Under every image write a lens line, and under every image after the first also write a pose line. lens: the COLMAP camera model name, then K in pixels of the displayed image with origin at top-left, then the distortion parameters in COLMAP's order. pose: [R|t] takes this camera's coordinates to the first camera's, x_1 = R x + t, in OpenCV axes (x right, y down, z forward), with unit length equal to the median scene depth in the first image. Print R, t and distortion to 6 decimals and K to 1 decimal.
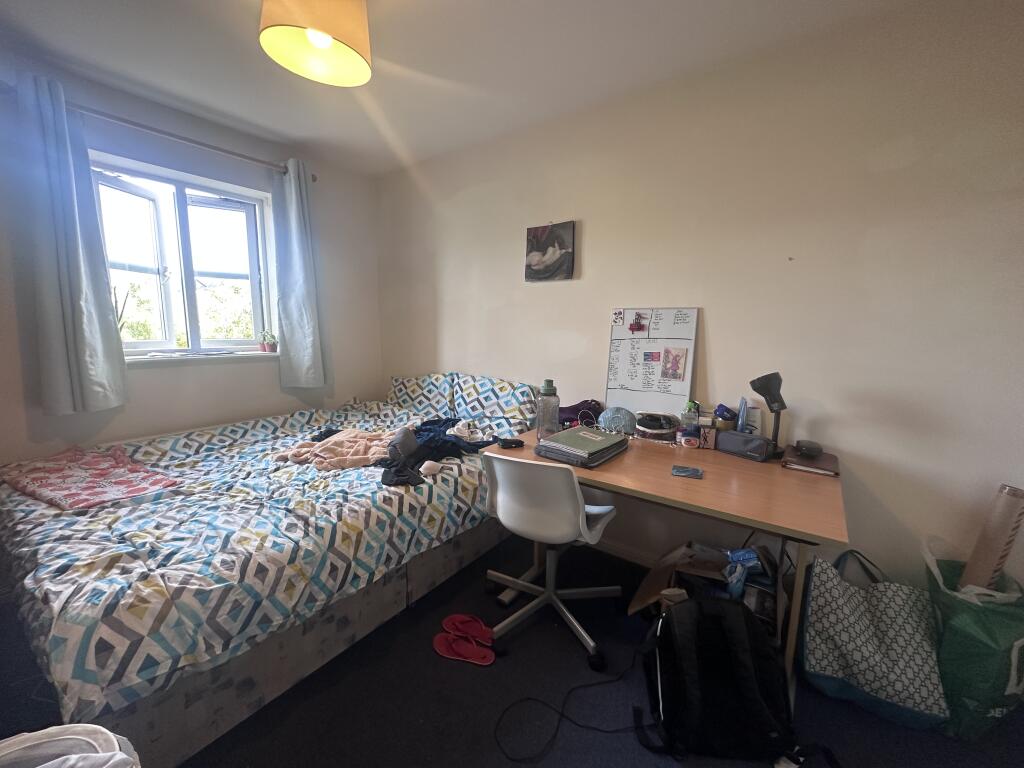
lens RADIAL K [[408.9, 0, 511.7], [0, 408.9, 384.0], [0, 0, 1]] dist [-0.002022, 0.000316]
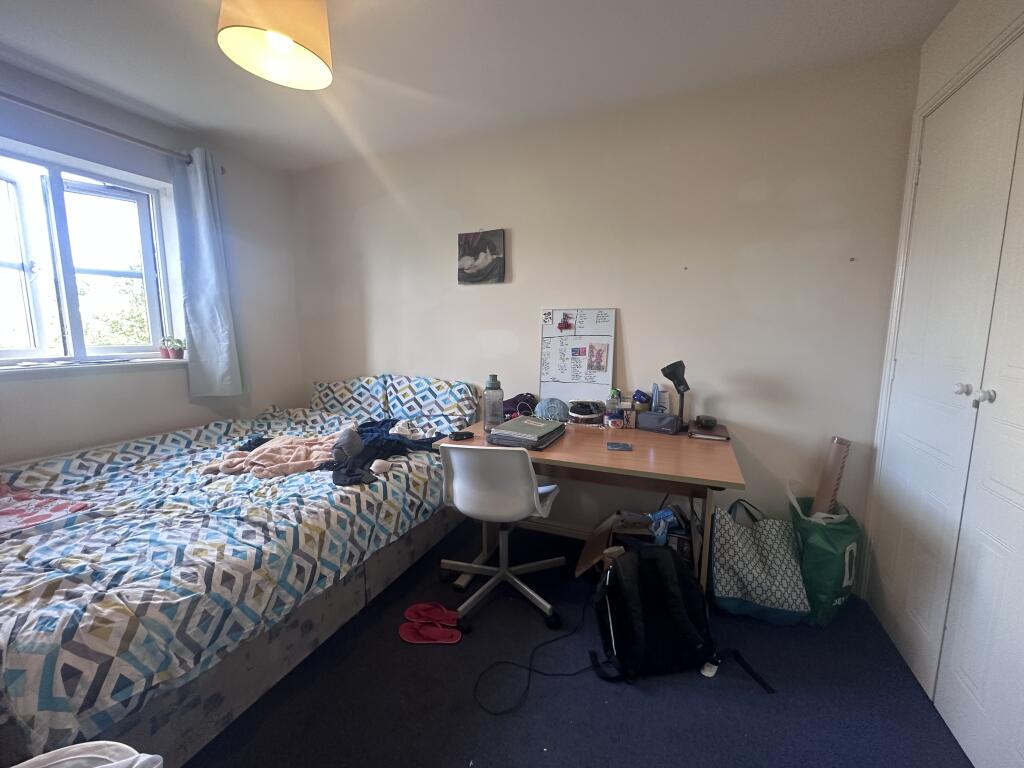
lens RADIAL K [[408.9, 0, 511.9], [0, 408.9, 383.8], [0, 0, 1]] dist [-0.002022, 0.000316]
pose [[0.972795, -0.041925, 0.227842, -0.122892], [0.044291, 0.999005, -0.005279, 0.024621], [-0.227394, 0.015226, 0.973684, -0.075163]]
